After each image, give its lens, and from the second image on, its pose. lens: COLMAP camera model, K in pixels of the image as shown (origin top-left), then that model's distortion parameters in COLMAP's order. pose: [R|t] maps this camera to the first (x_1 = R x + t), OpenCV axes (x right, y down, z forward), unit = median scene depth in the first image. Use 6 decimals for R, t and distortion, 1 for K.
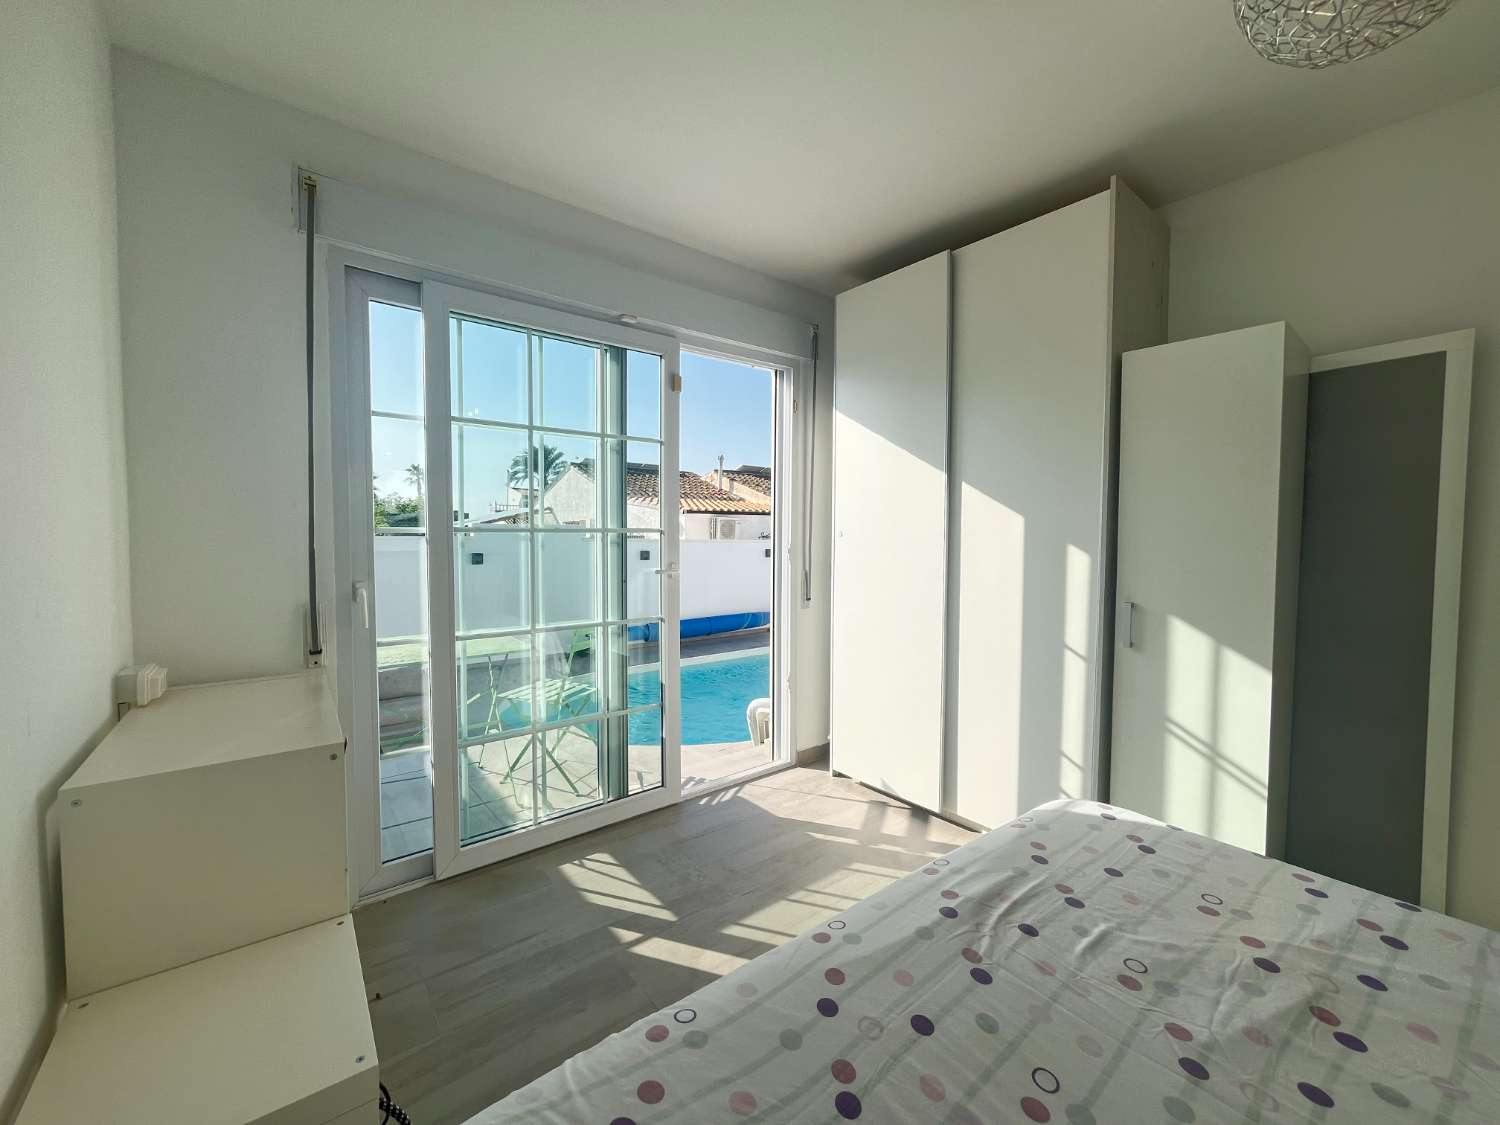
lens RADIAL K [[602.3, 0, 741.8], [0, 602.3, 563.6], [0, 0, 1]] dist [-0.004377, 0.000259]
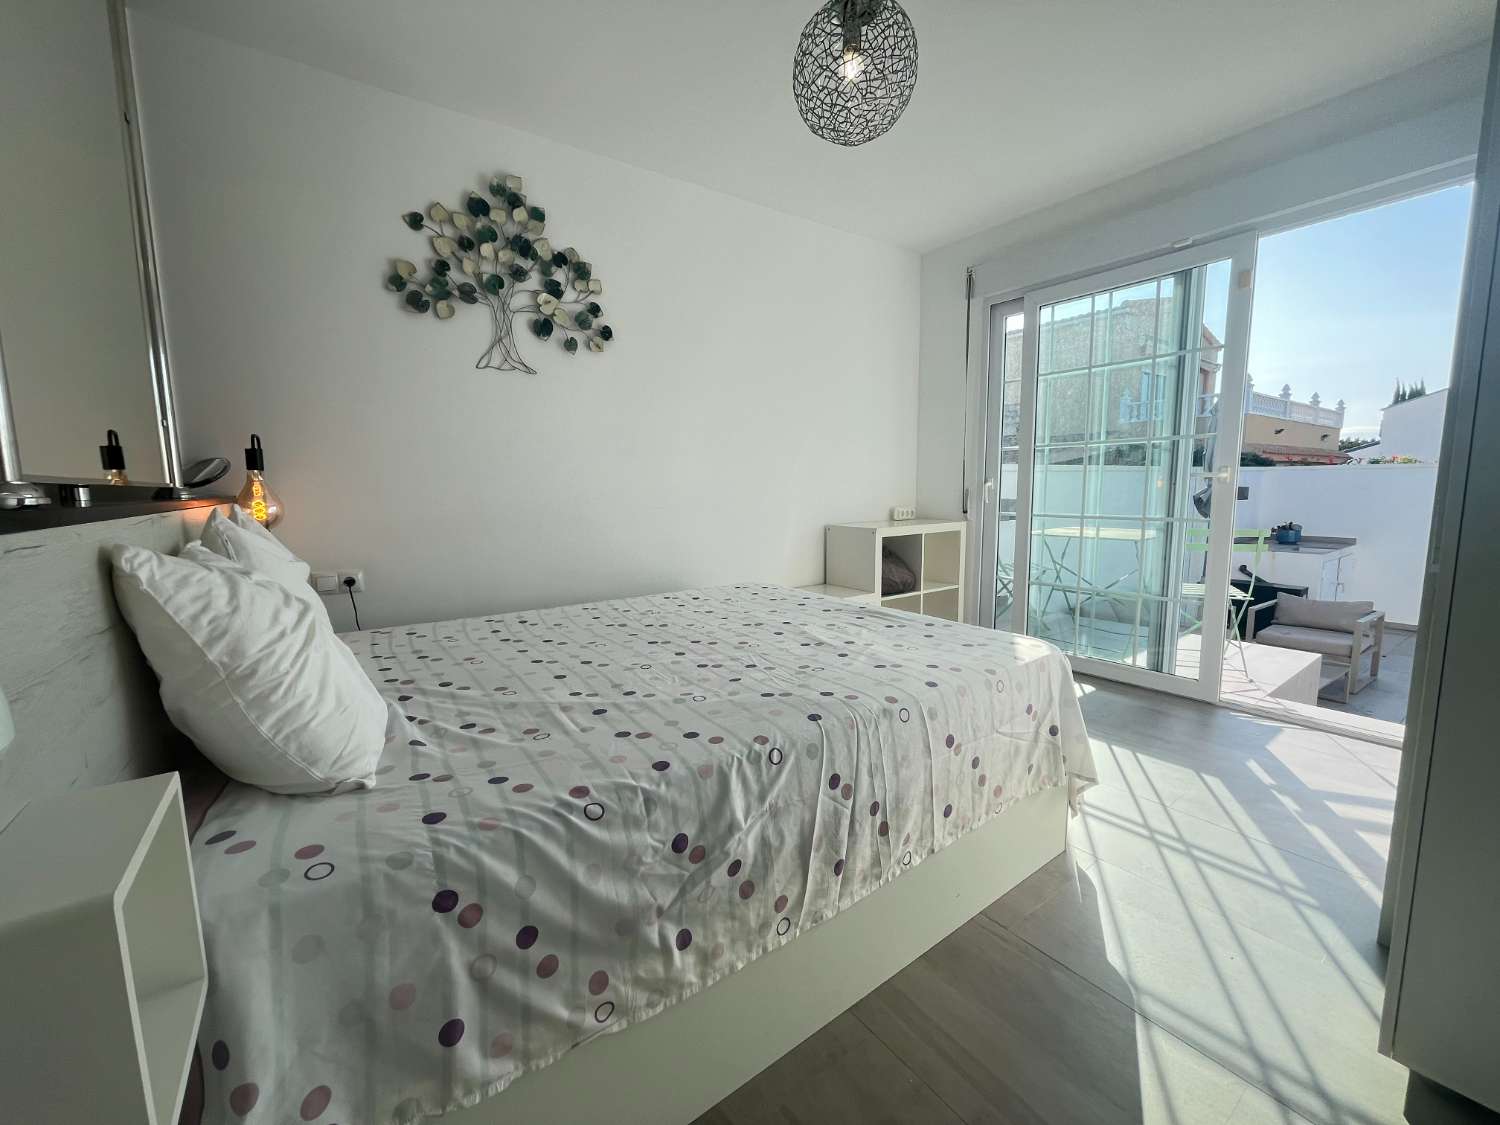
lens RADIAL K [[602.3, 0, 746.4], [0, 602.3, 559.4], [0, 0, 1]] dist [-0.004377, 0.000259]
pose [[-0.042736, 0.121032, -0.991728, 1.355662], [-0.033158, 0.991916, 0.122484, 0.083606], [0.998536, 0.038119, -0.038377, 0.352602]]
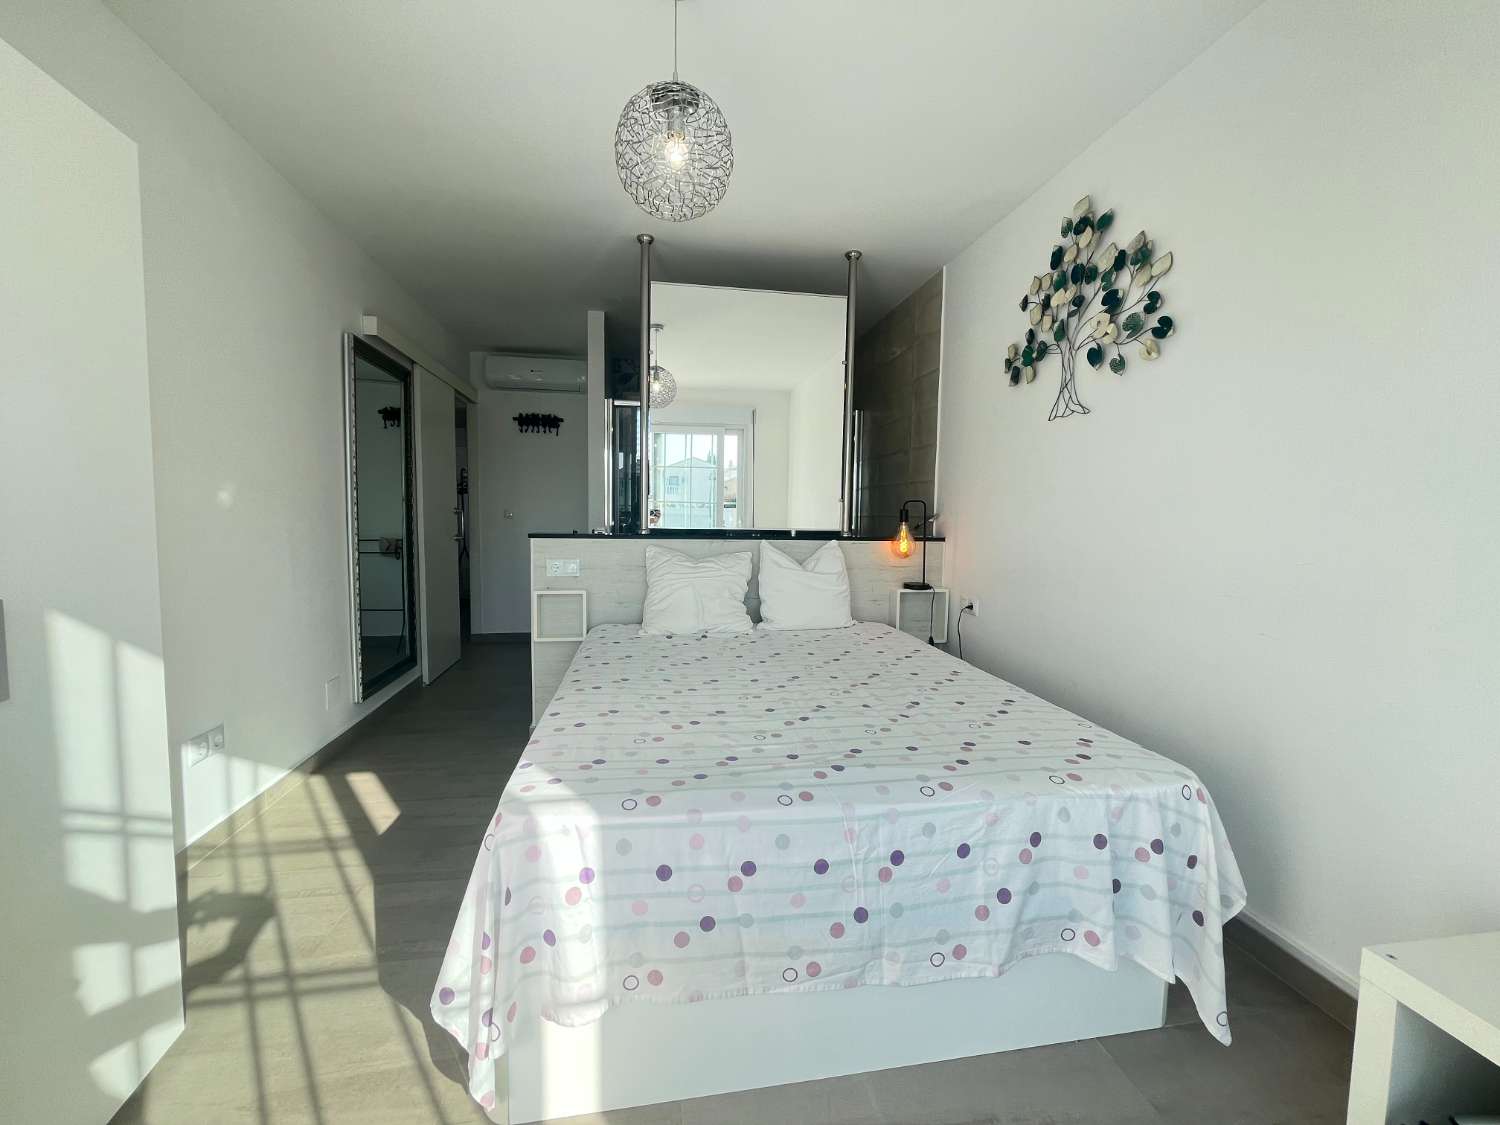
lens RADIAL K [[602.3, 0, 743.5], [0, 602.3, 561.9], [0, 0, 1]] dist [-0.004377, 0.000259]
pose [[-0.876163, -0.054001, 0.478981, -0.043171], [0.006189, 0.992362, 0.123202, -0.014004], [-0.481976, 0.110910, -0.869137, 1.181794]]
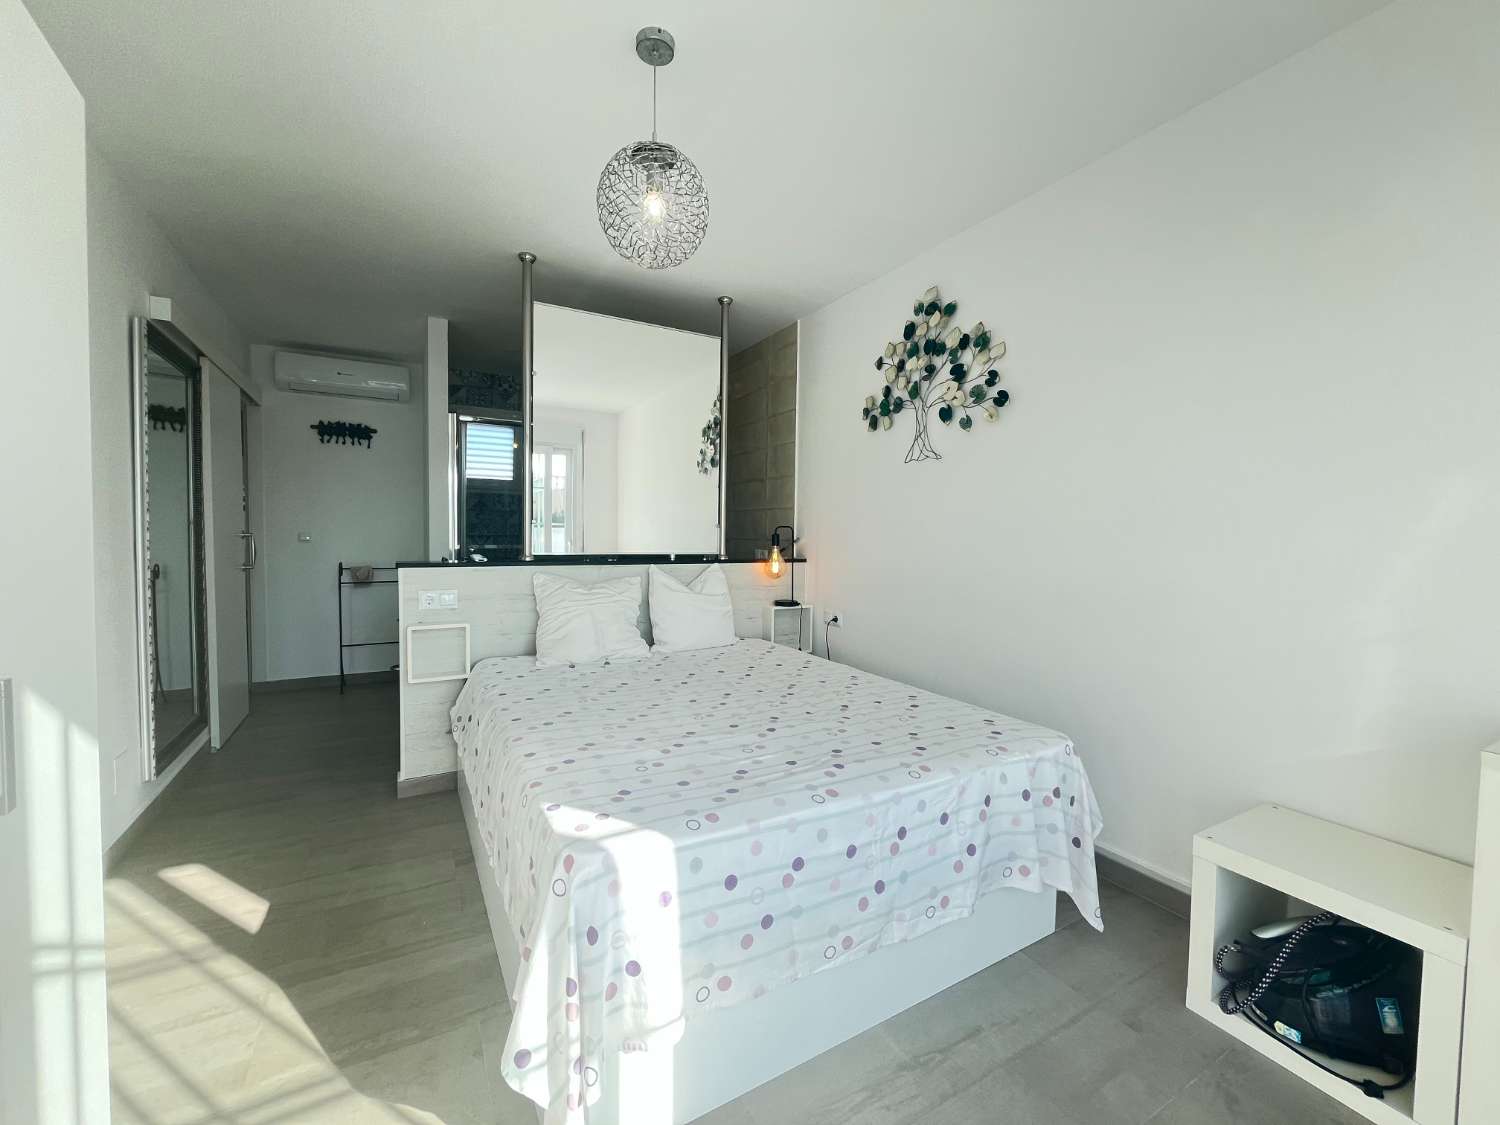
lens RADIAL K [[602.3, 0, 741.7], [0, 602.3, 562.3], [0, 0, 1]] dist [-0.004377, 0.000259]
pose [[-0.988404, -0.022553, 0.150164, 0.198792], [-0.008393, 0.995511, 0.094270, -0.037808], [-0.151616, 0.091917, -0.984156, 1.339287]]
